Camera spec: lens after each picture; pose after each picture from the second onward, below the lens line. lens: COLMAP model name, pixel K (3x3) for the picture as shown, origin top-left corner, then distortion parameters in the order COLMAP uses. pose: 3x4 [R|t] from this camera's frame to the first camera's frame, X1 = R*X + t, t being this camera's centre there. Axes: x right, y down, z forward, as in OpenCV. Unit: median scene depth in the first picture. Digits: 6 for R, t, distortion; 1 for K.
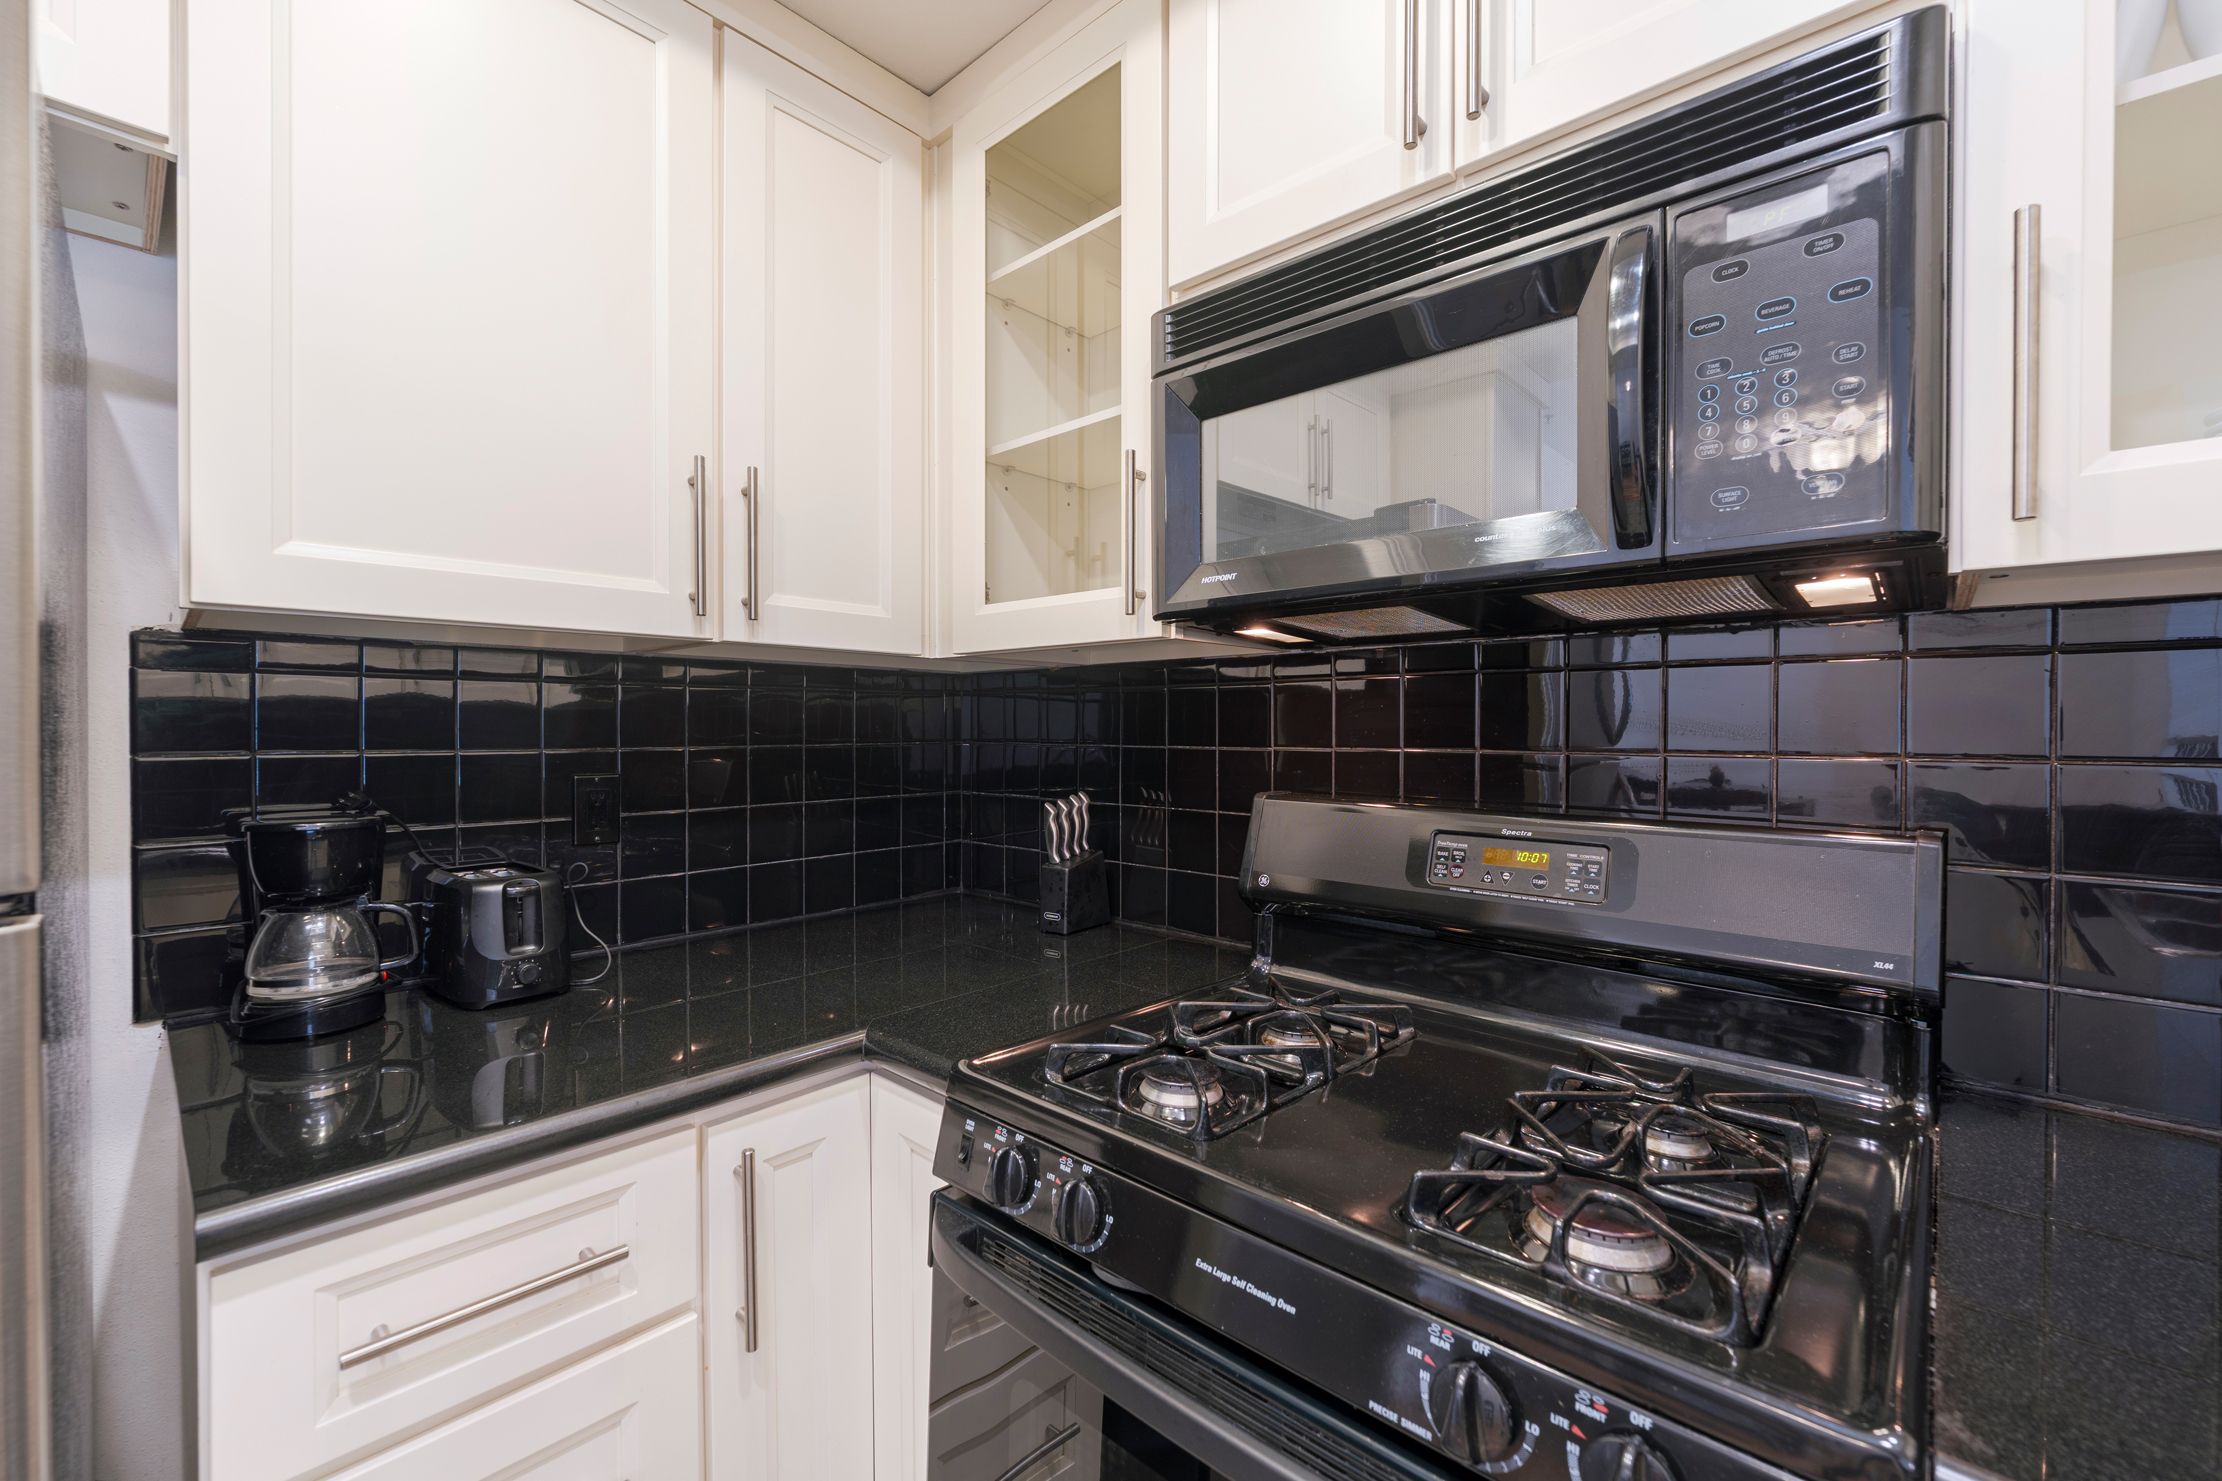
lens RADIAL K [[901.4, 0, 1099.2], [0, 901.4, 735.7], [0, 0, 1]] dist [-0.001609, 0.000002]
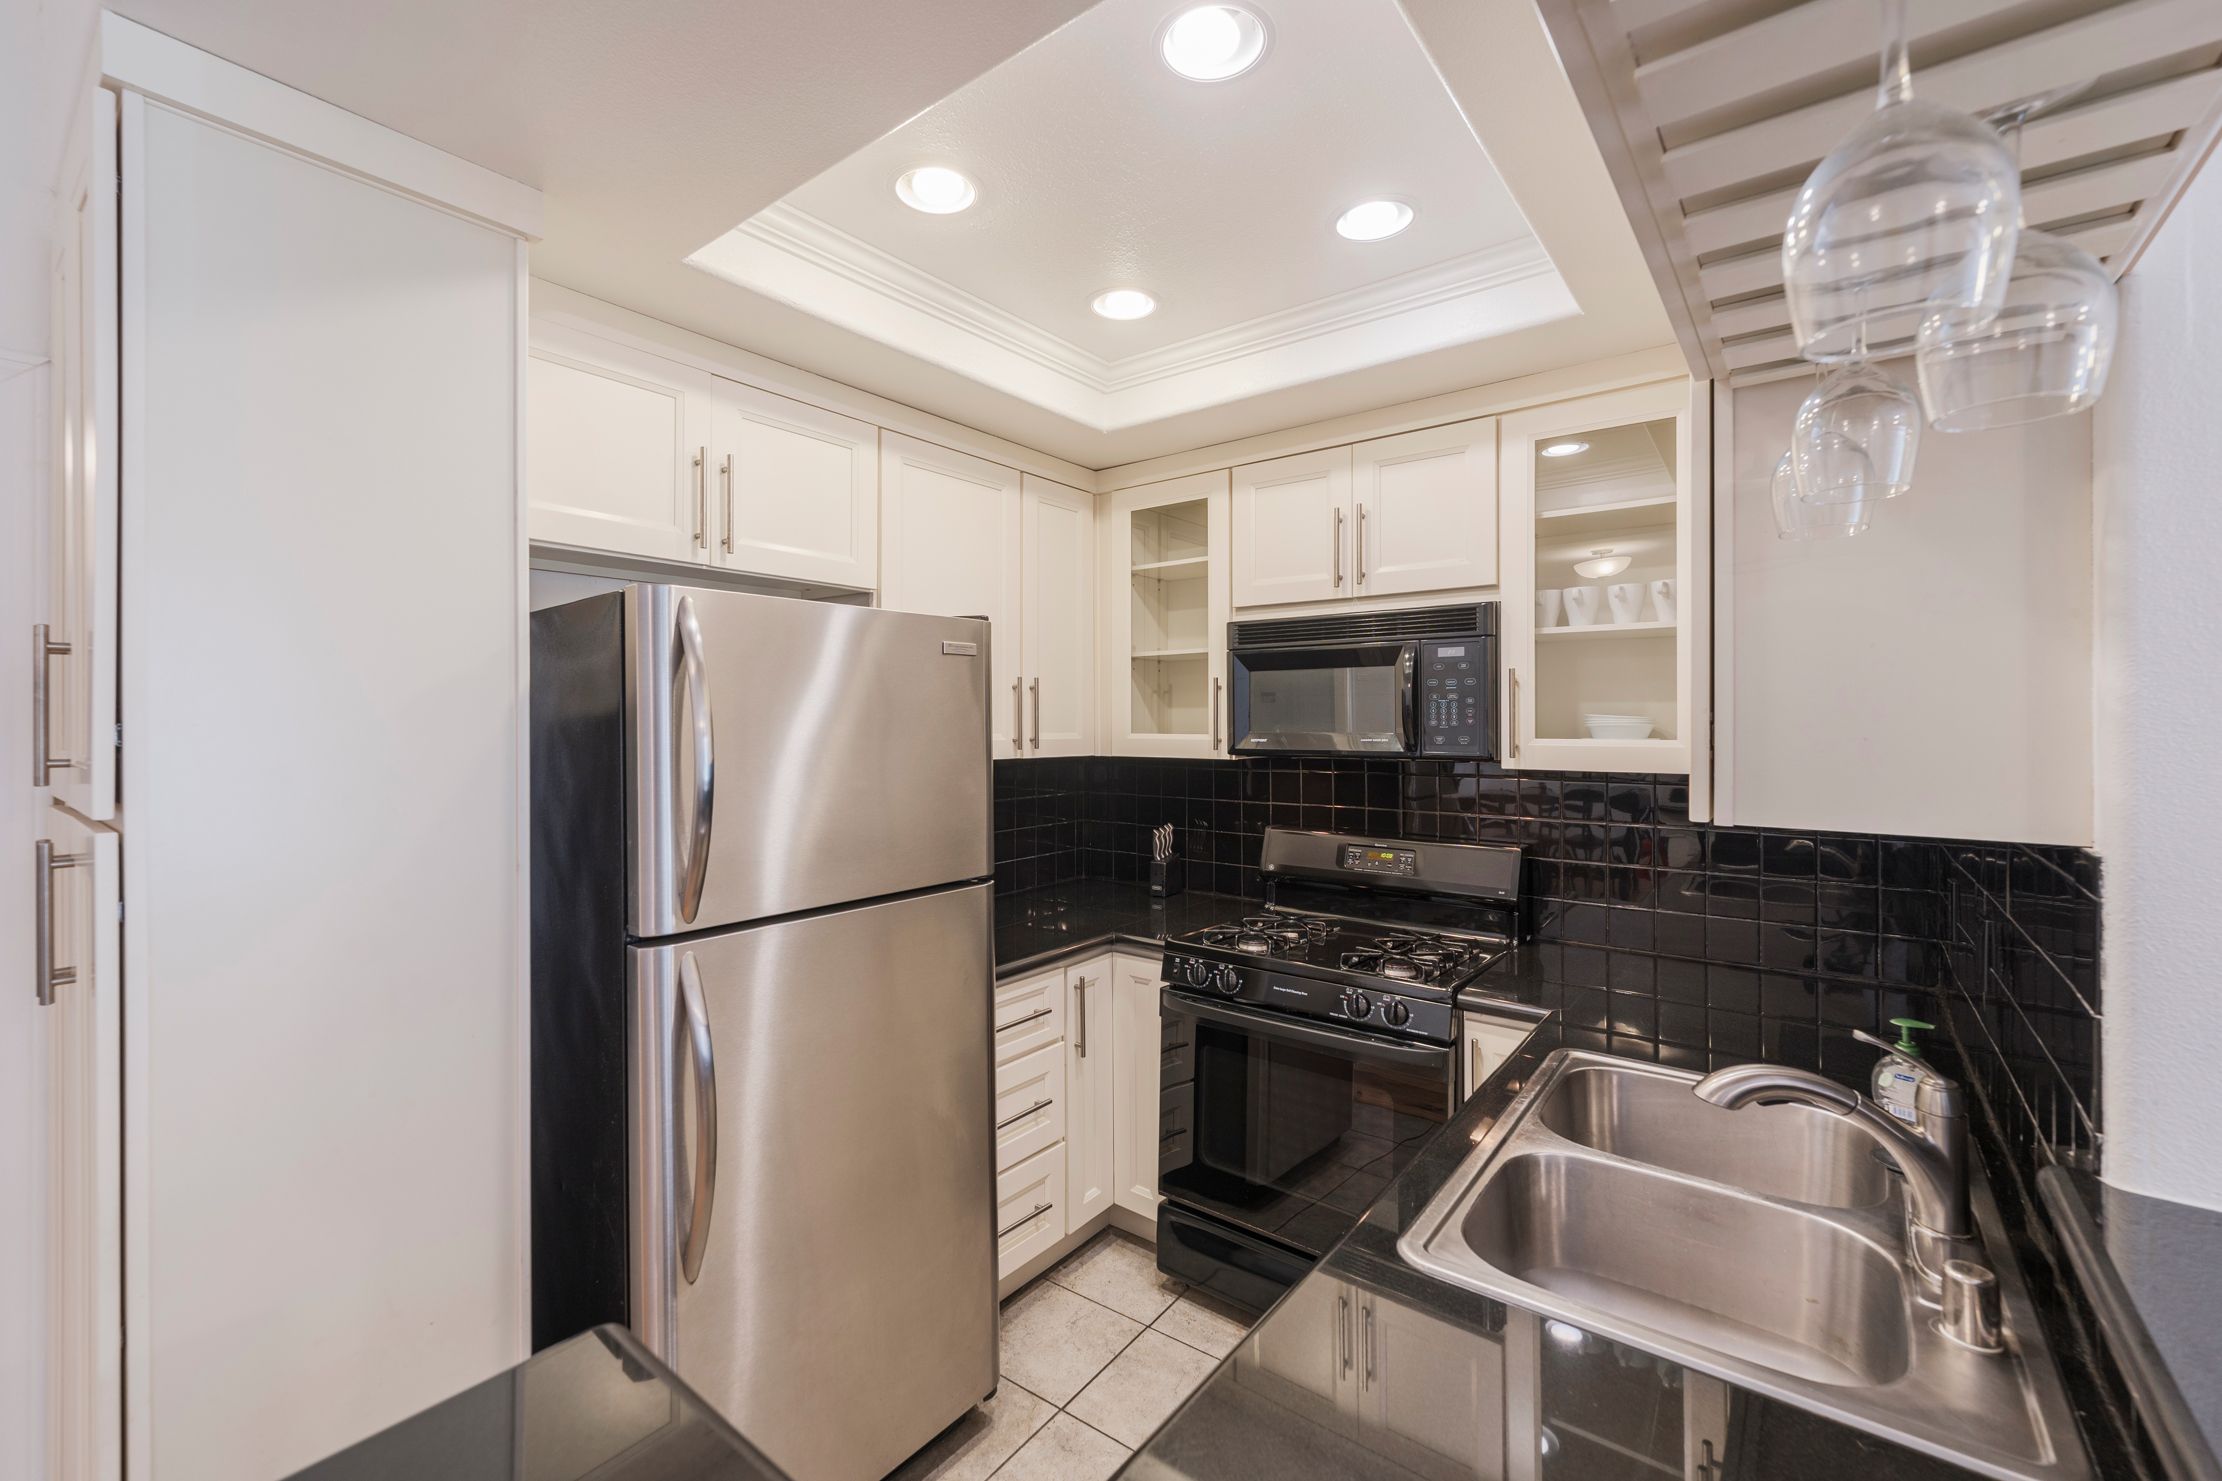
lens RADIAL K [[901.4, 0, 1100.4], [0, 901.4, 710.6], [0, 0, 1]] dist [-0.001609, 0.000002]
pose [[0.996144, 0.001602, 0.087715, -0.450473], [0.000446, 0.999728, -0.023314, -0.178761], [-0.087728, 0.023263, 0.995873, -1.222178]]
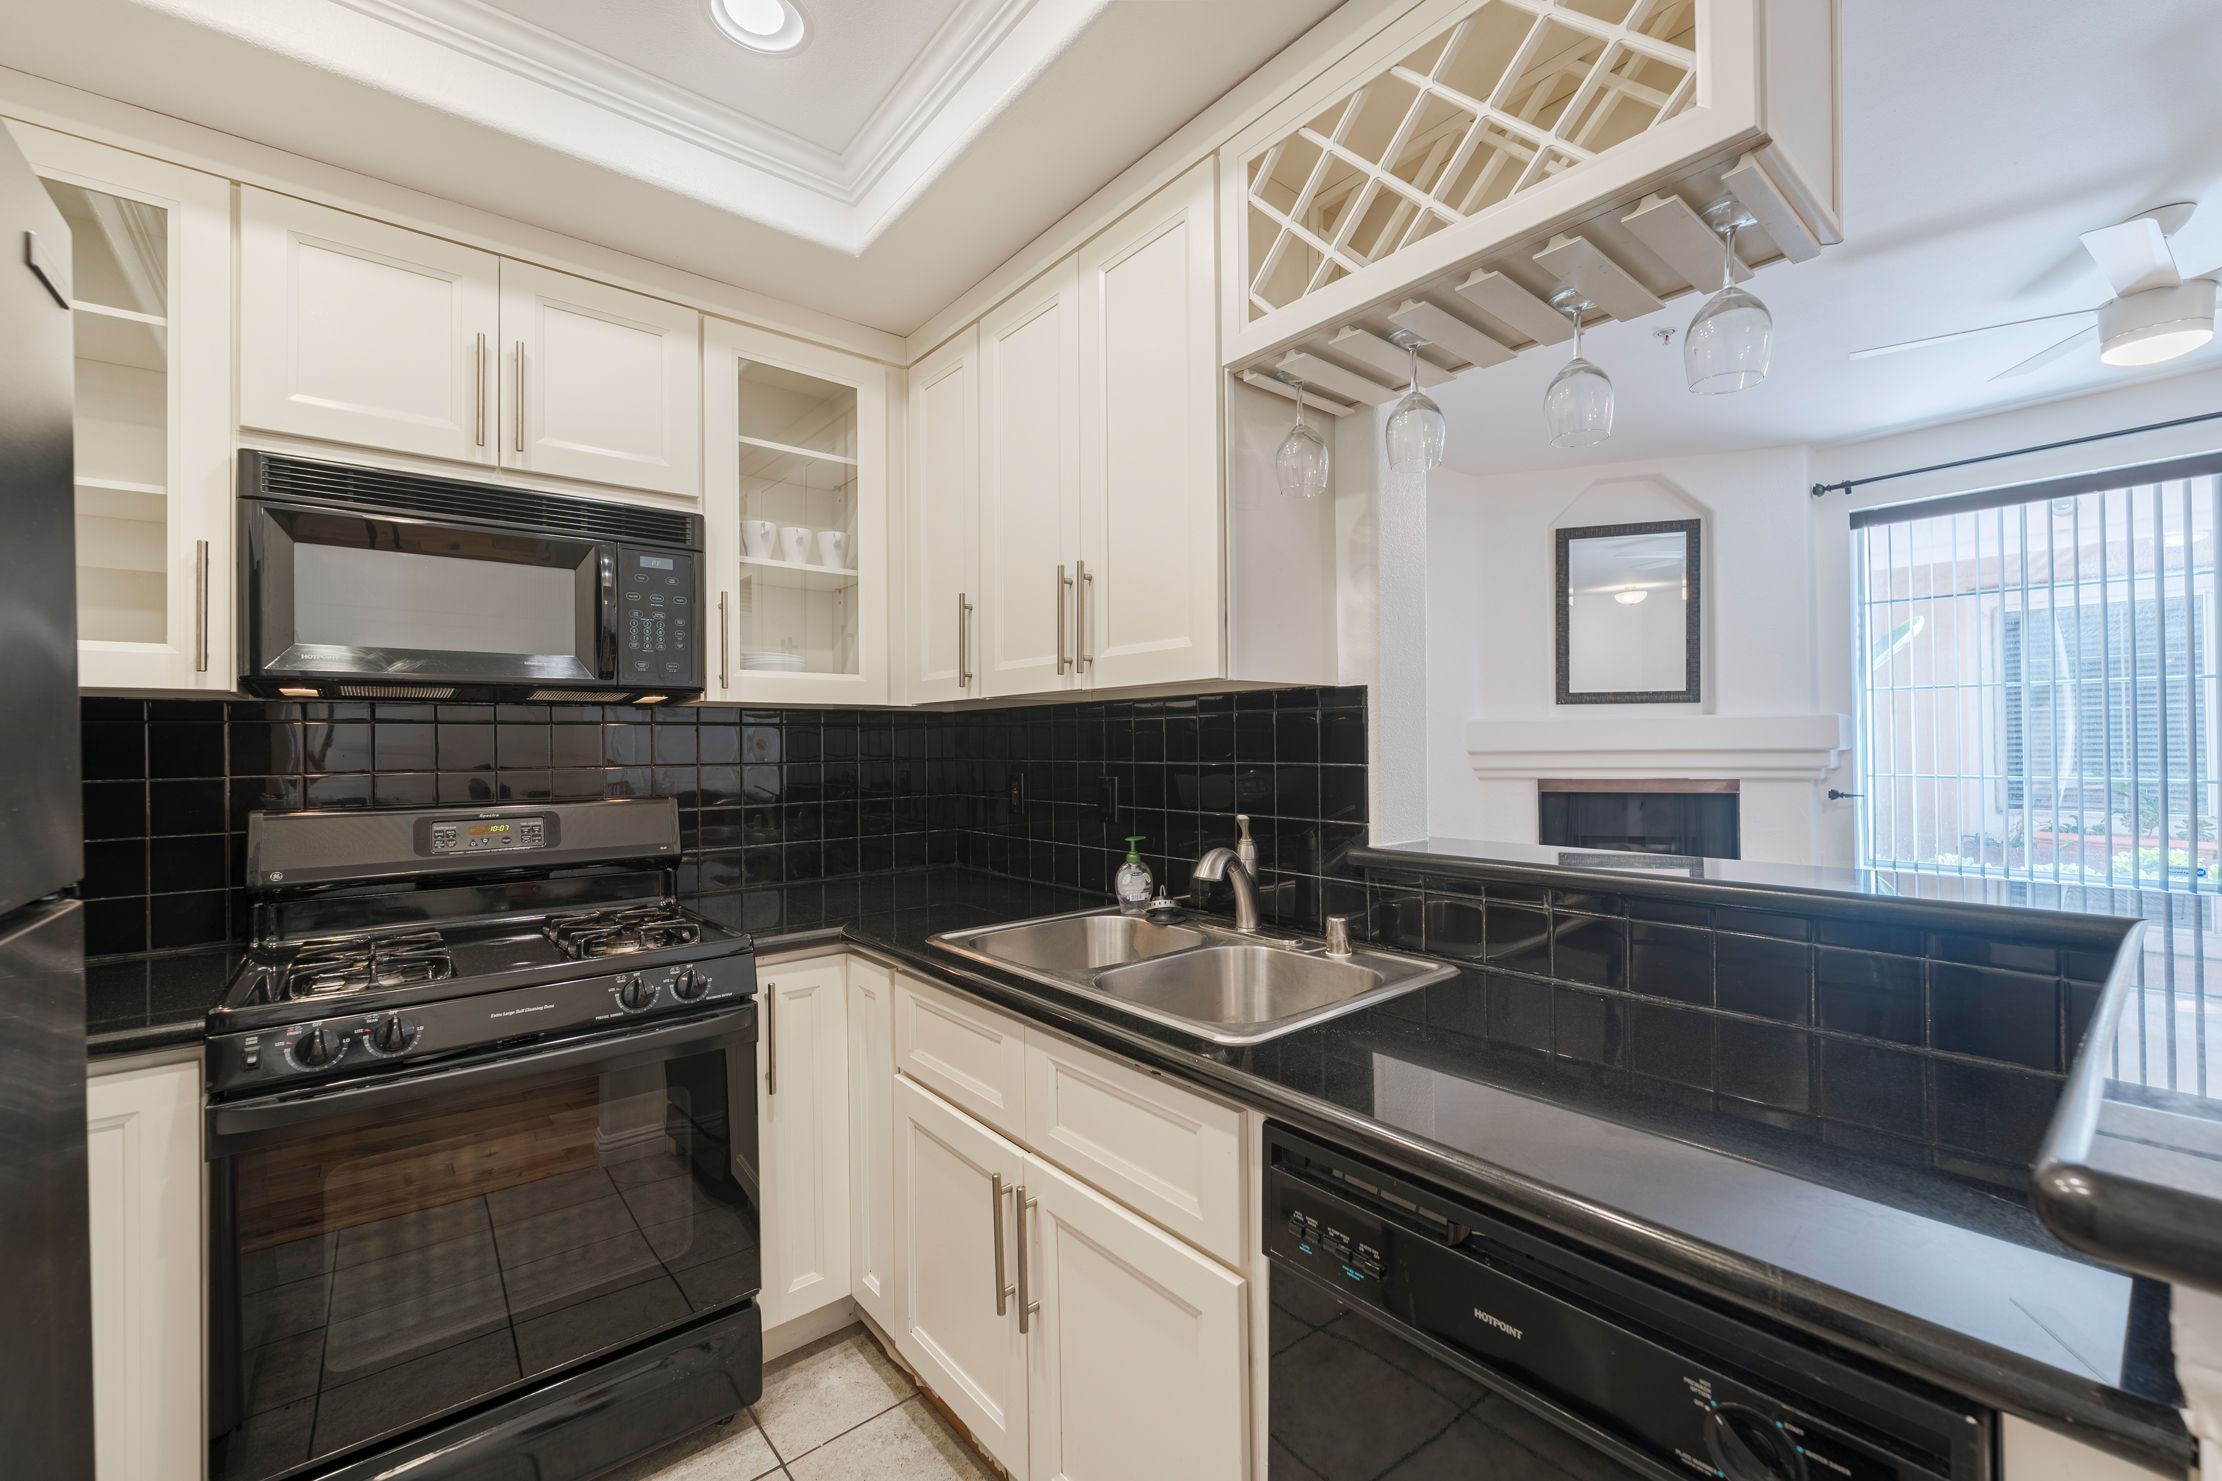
lens RADIAL K [[901.4, 0, 1118.1], [0, 901.4, 729.3], [0, 0, 1]] dist [-0.001609, 0.000002]
pose [[0.127869, 0.009623, 0.991744, -1.038285], [0.022602, 0.999665, -0.012614, -0.010336], [-0.991534, 0.024028, 0.127609, -0.418127]]
